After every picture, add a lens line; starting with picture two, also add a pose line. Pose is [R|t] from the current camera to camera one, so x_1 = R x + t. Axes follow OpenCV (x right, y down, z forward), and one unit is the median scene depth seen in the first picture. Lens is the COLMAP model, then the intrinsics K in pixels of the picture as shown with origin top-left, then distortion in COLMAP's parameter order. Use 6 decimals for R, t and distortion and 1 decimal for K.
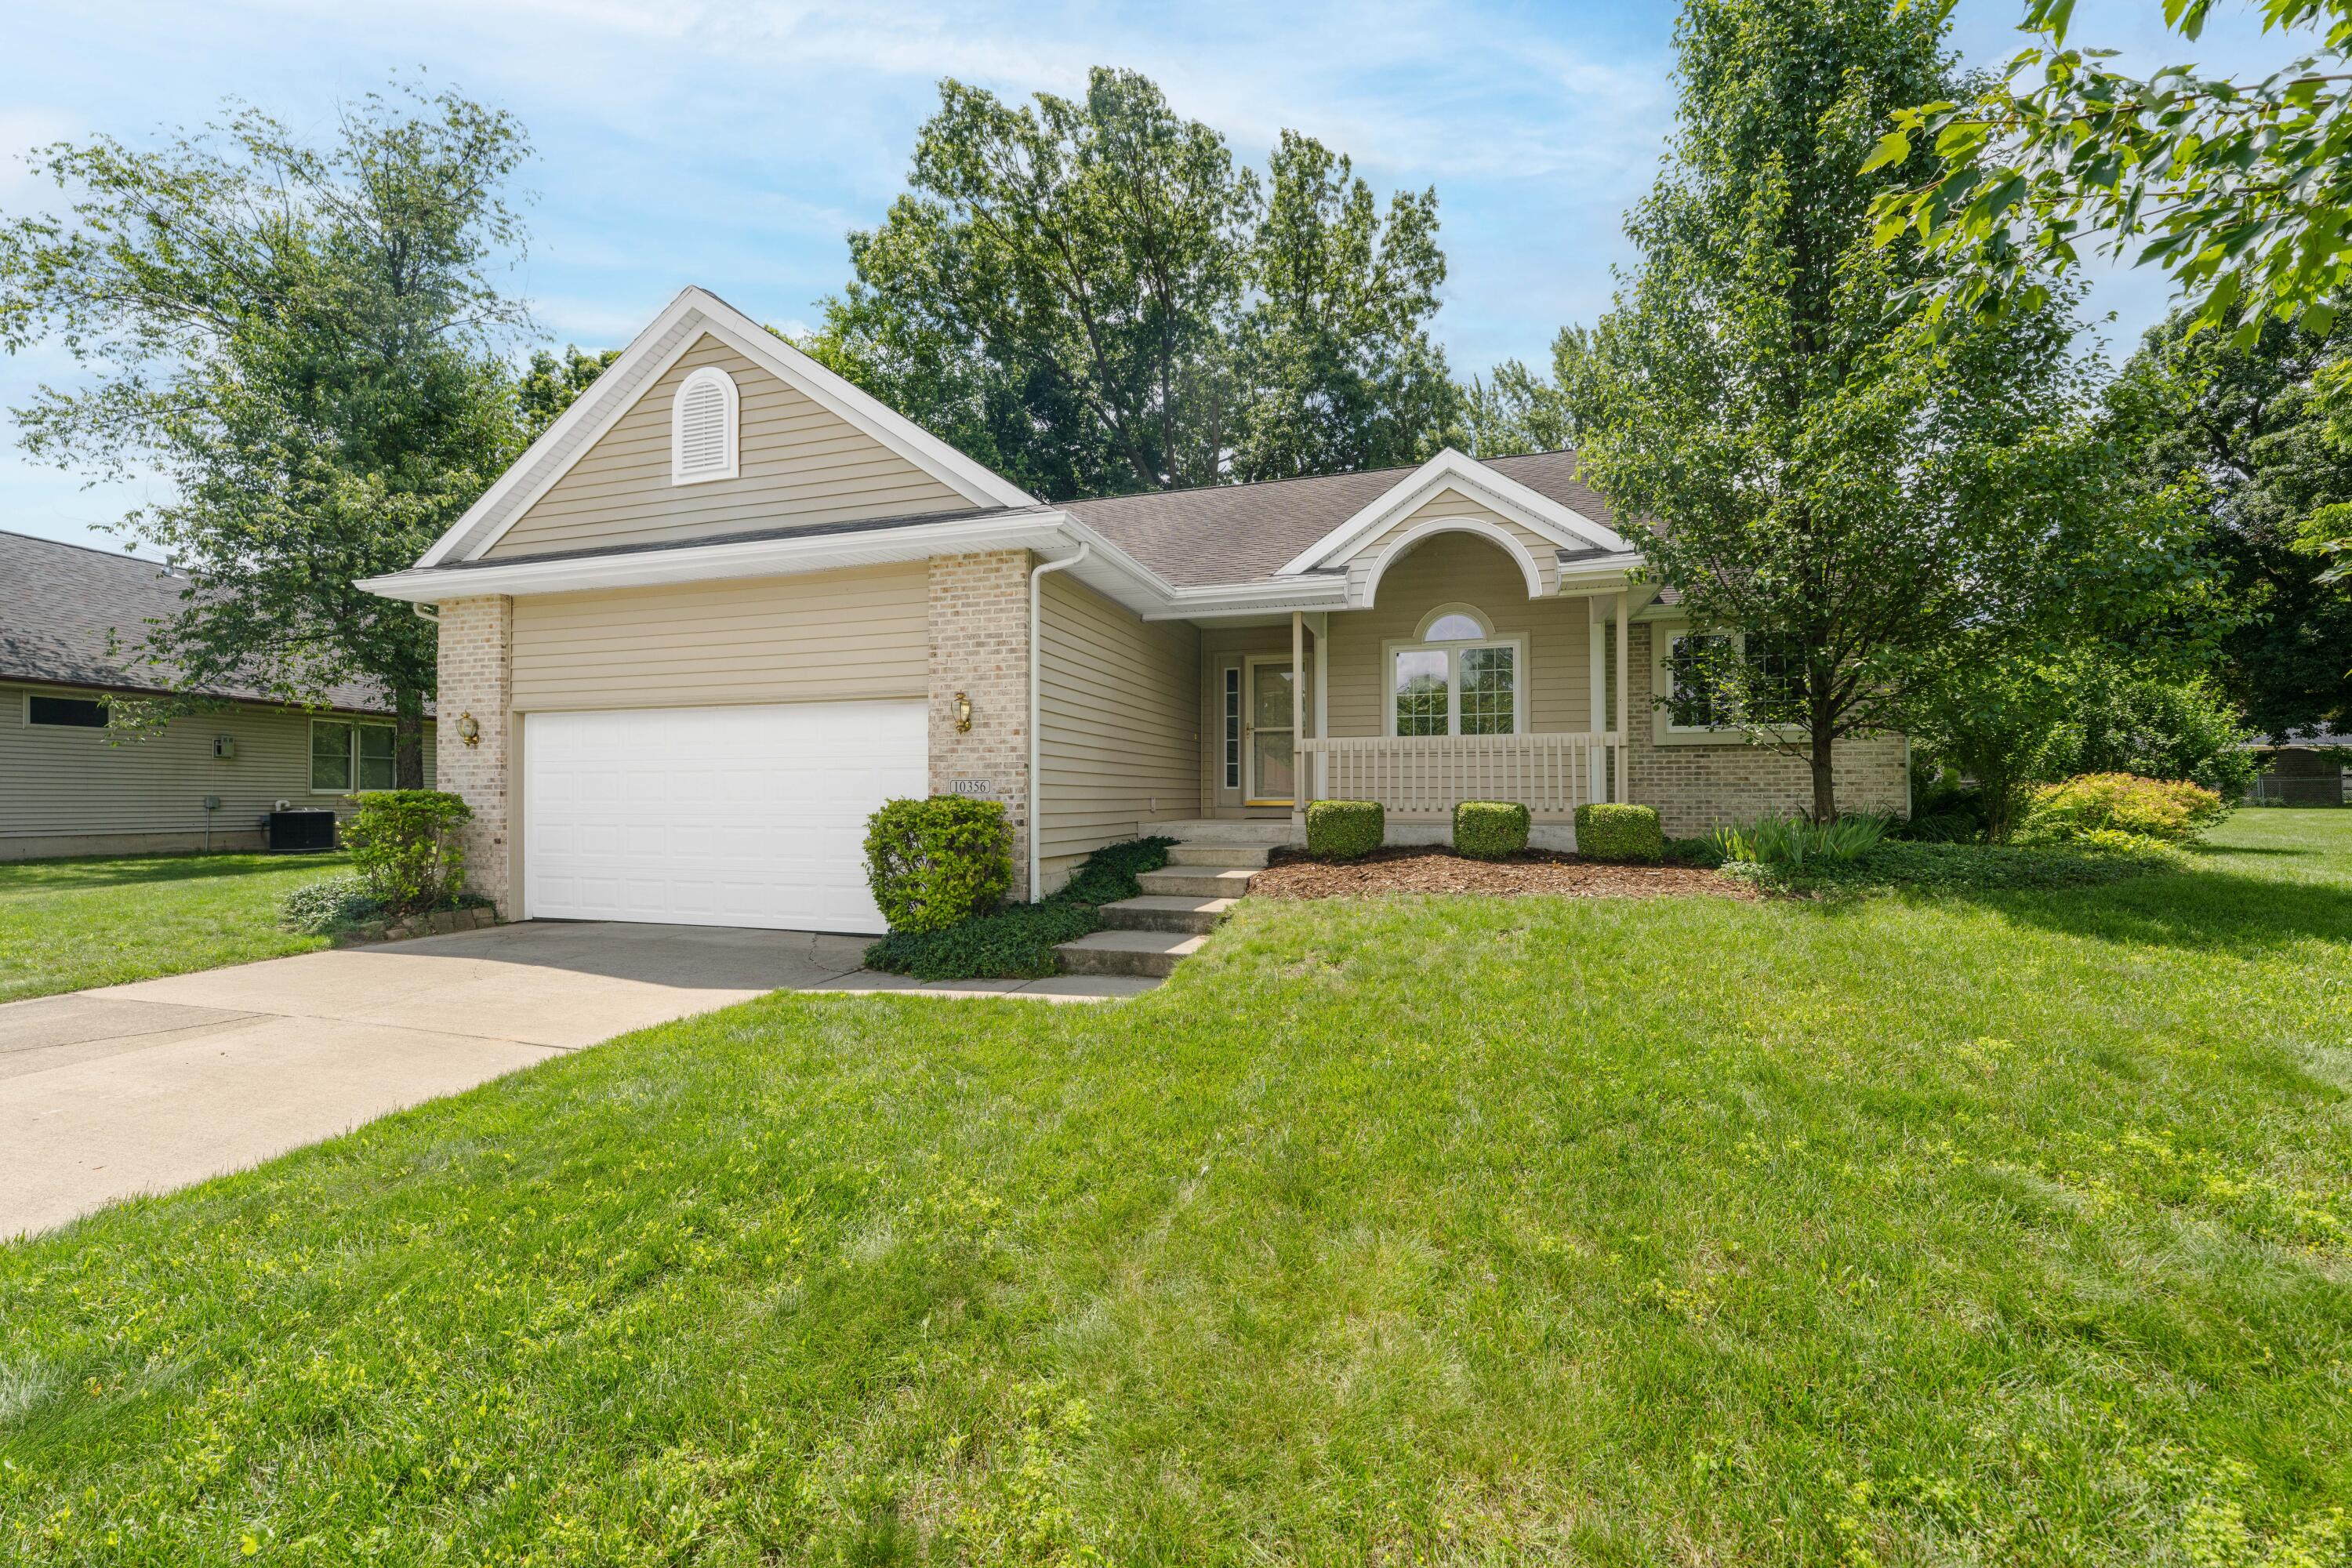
lens RADIAL K [[938.8, 0, 1176.0], [0, 938.8, 784.0], [0, 0, 1]] dist [-0.001407, 0.000103]
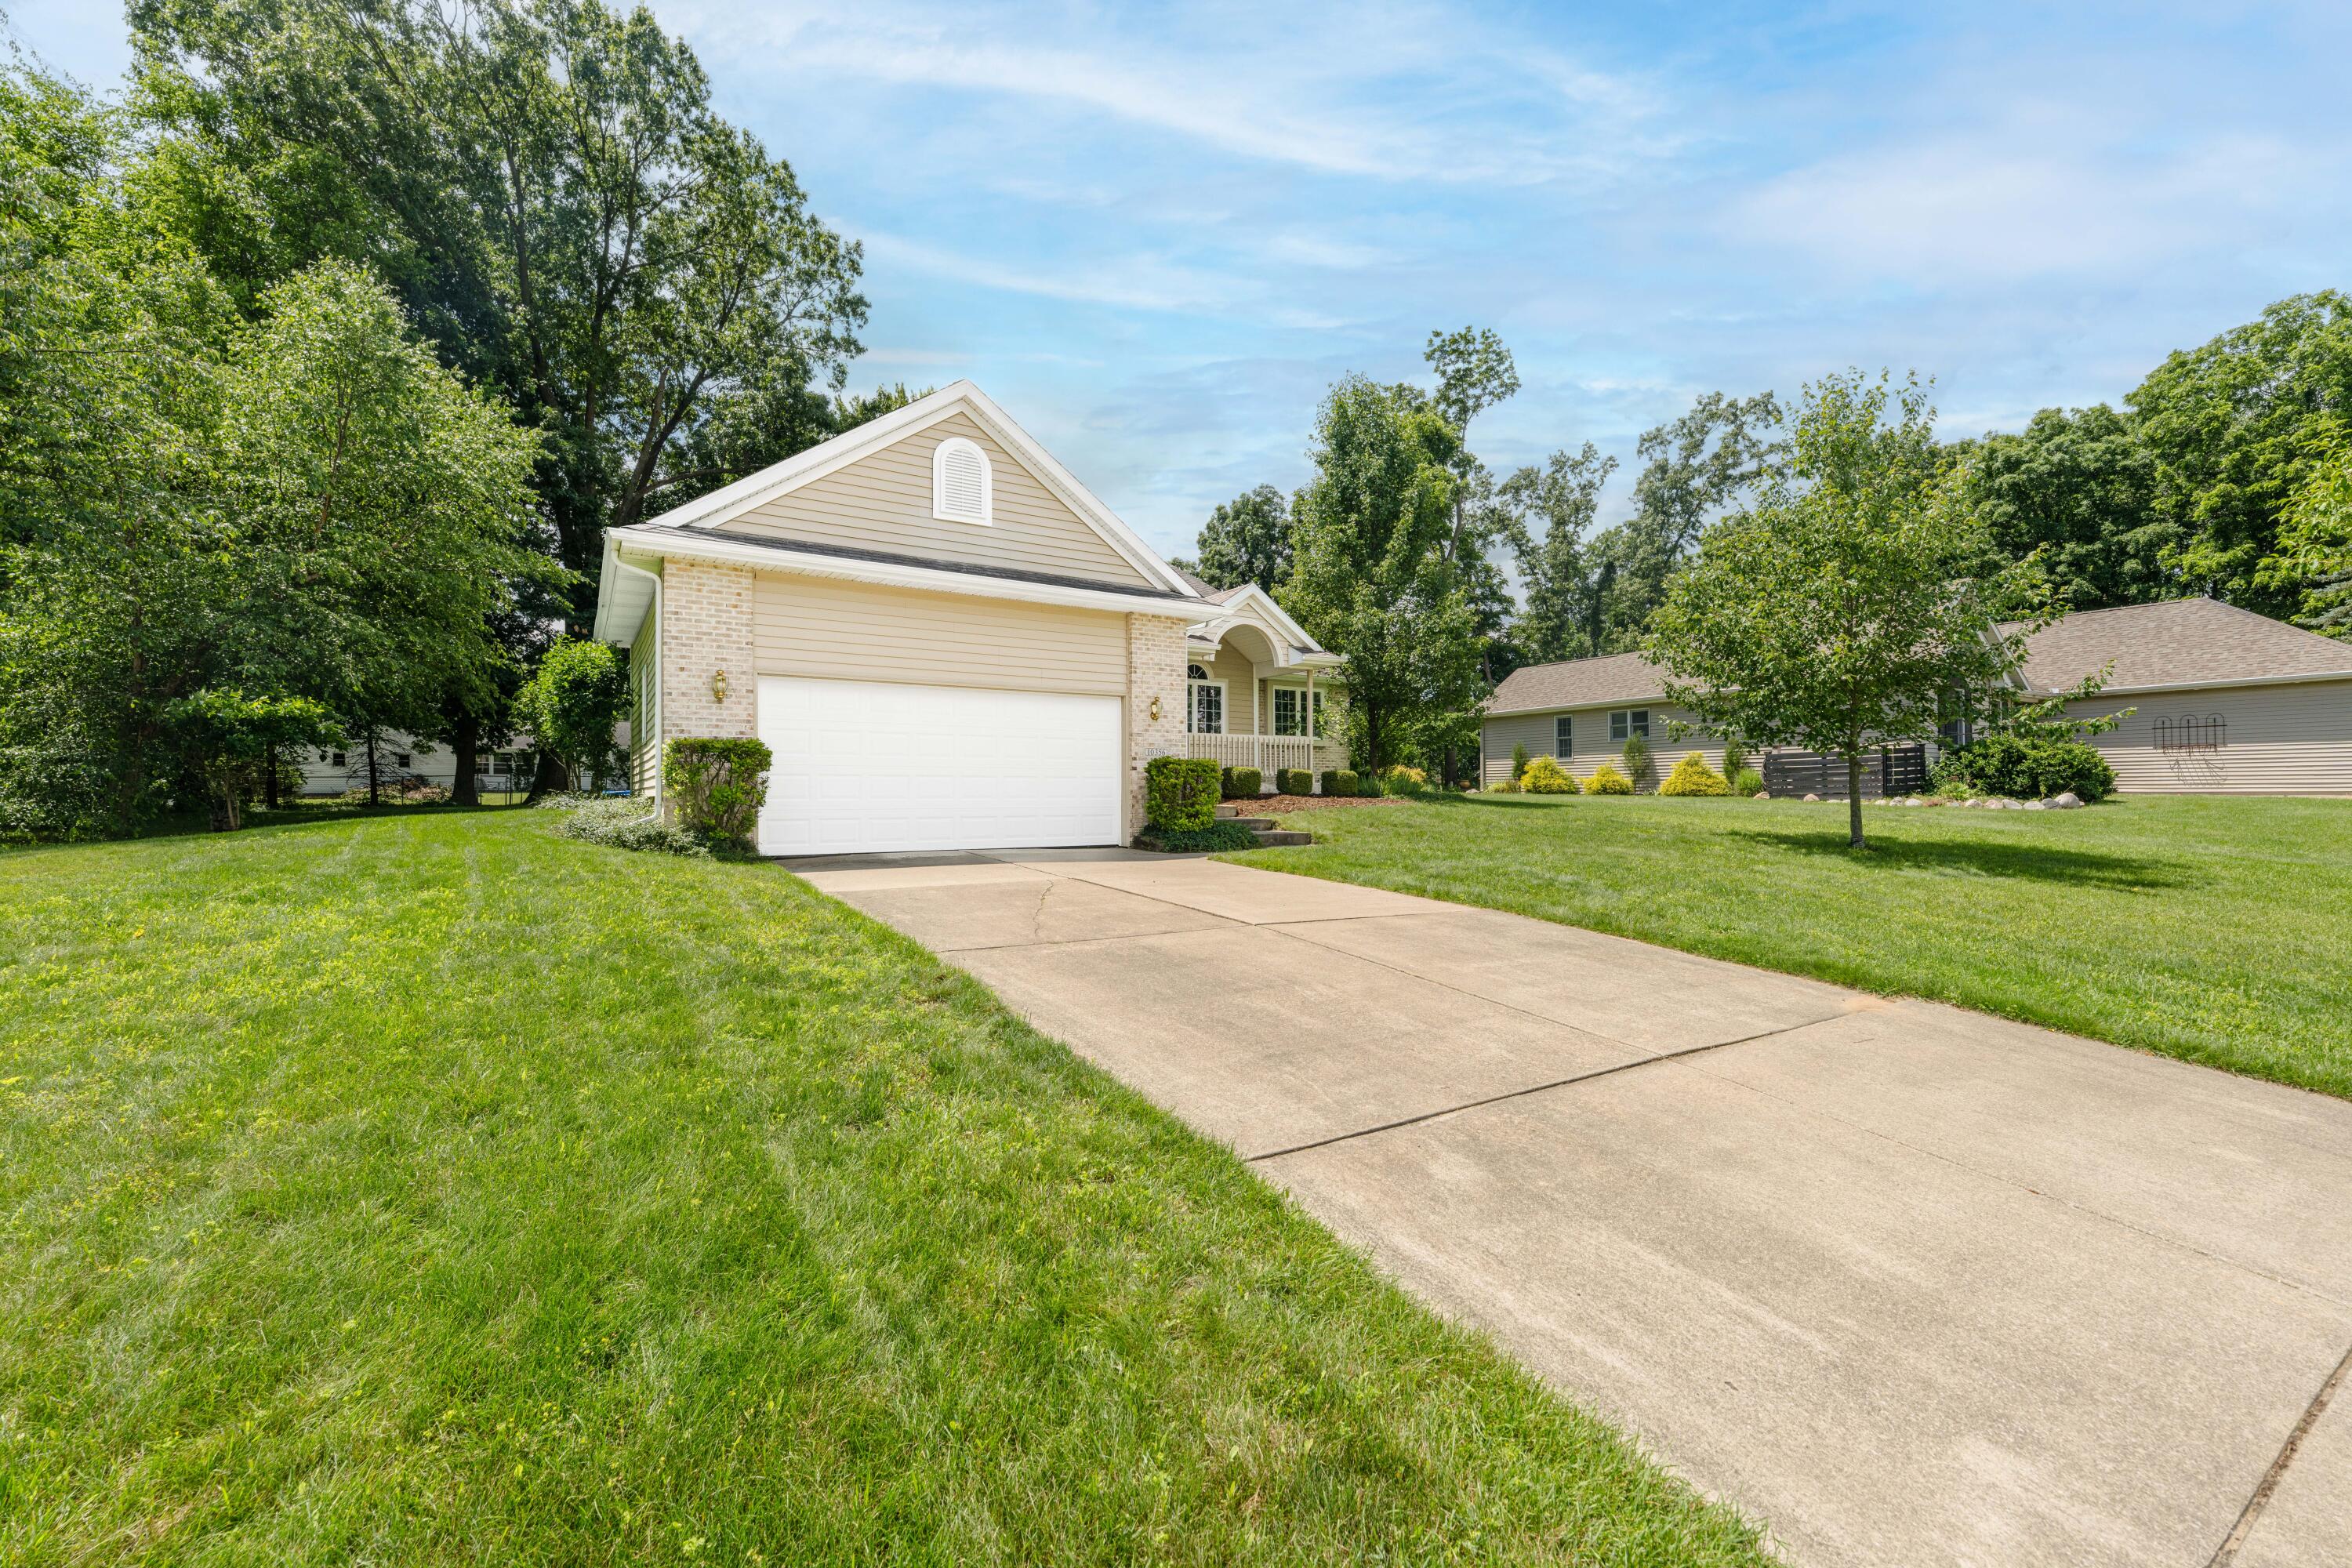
lens RADIAL K [[938.8, 0, 1176.0], [0, 938.8, 784.0], [0, 0, 1]] dist [-0.001407, 0.000103]
pose [[0.657170, 0.009693, 0.753680, -1.198673], [-0.010107, 0.999941, -0.004047, 0.054083], [-0.753674, -0.004958, 0.657229, -0.114689]]
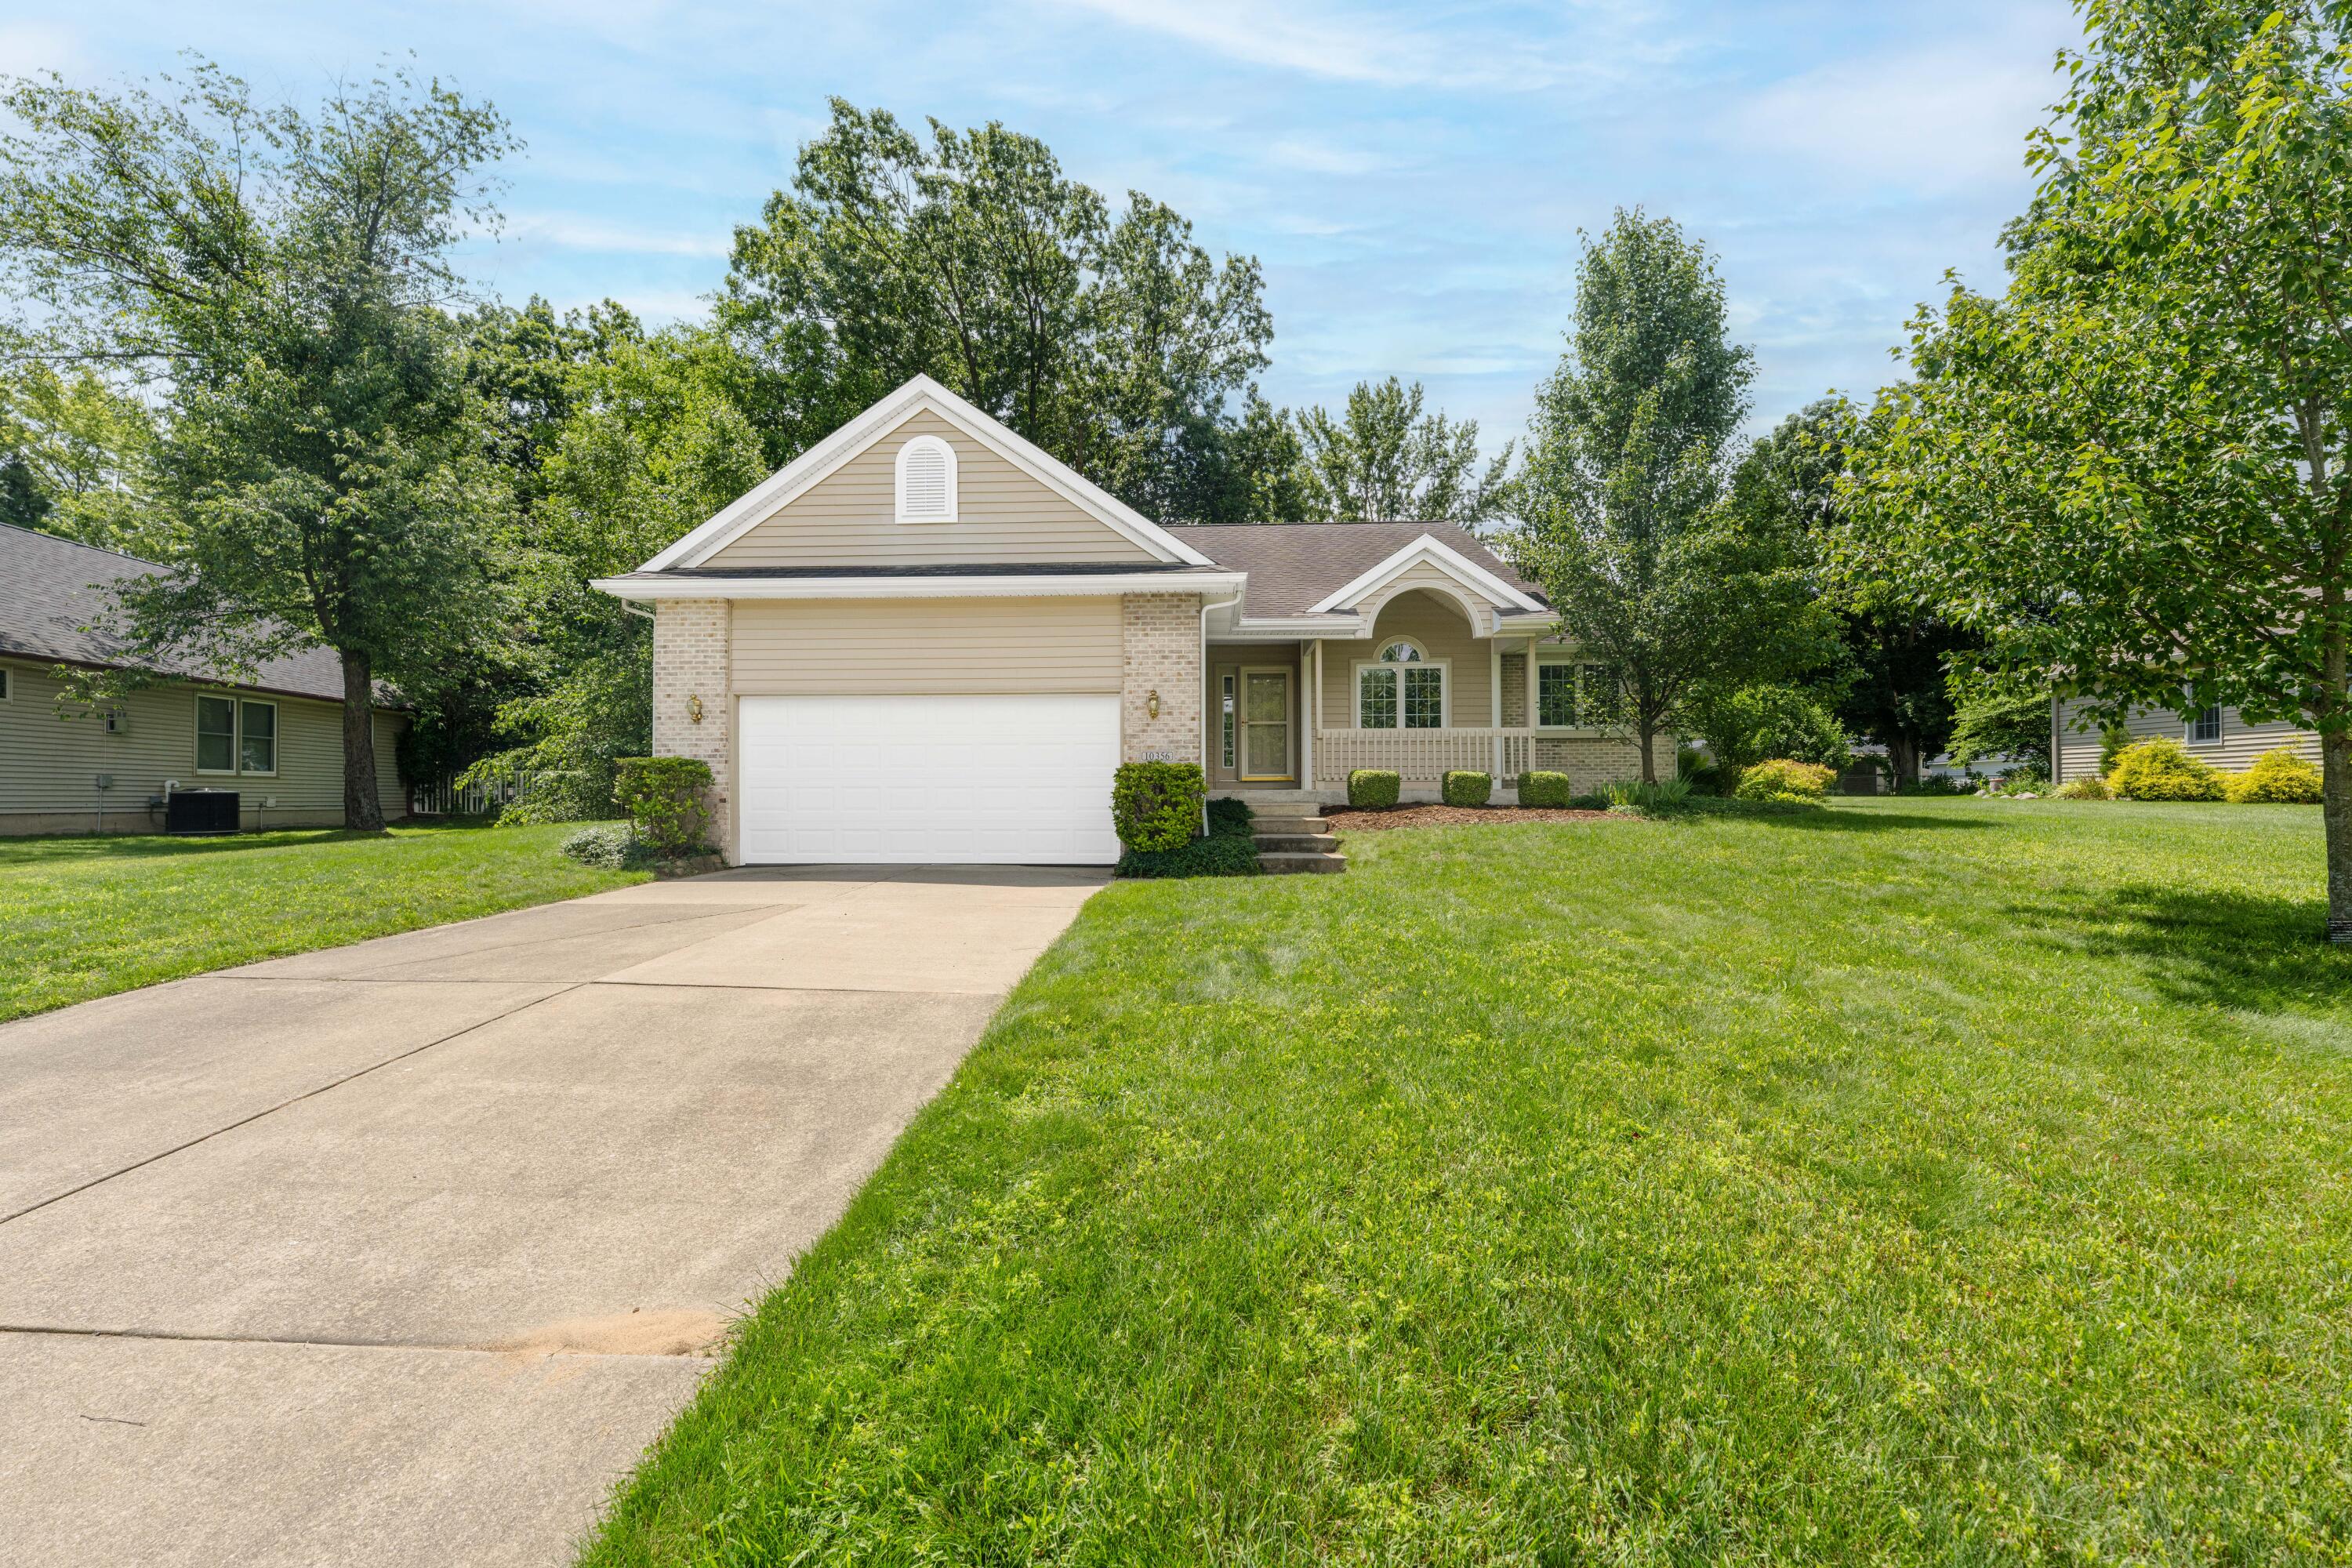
lens RADIAL K [[921.6, 0, 1165.7], [0, 921.6, 804.8], [0, 0, 1]] dist [0.000861, 0.000025]
pose [[0.970031, -0.001734, 0.242974, -0.442202], [-0.003823, 0.999742, 0.022399, 0.036772], [-0.242950, -0.022657, 0.969774, -0.302484]]
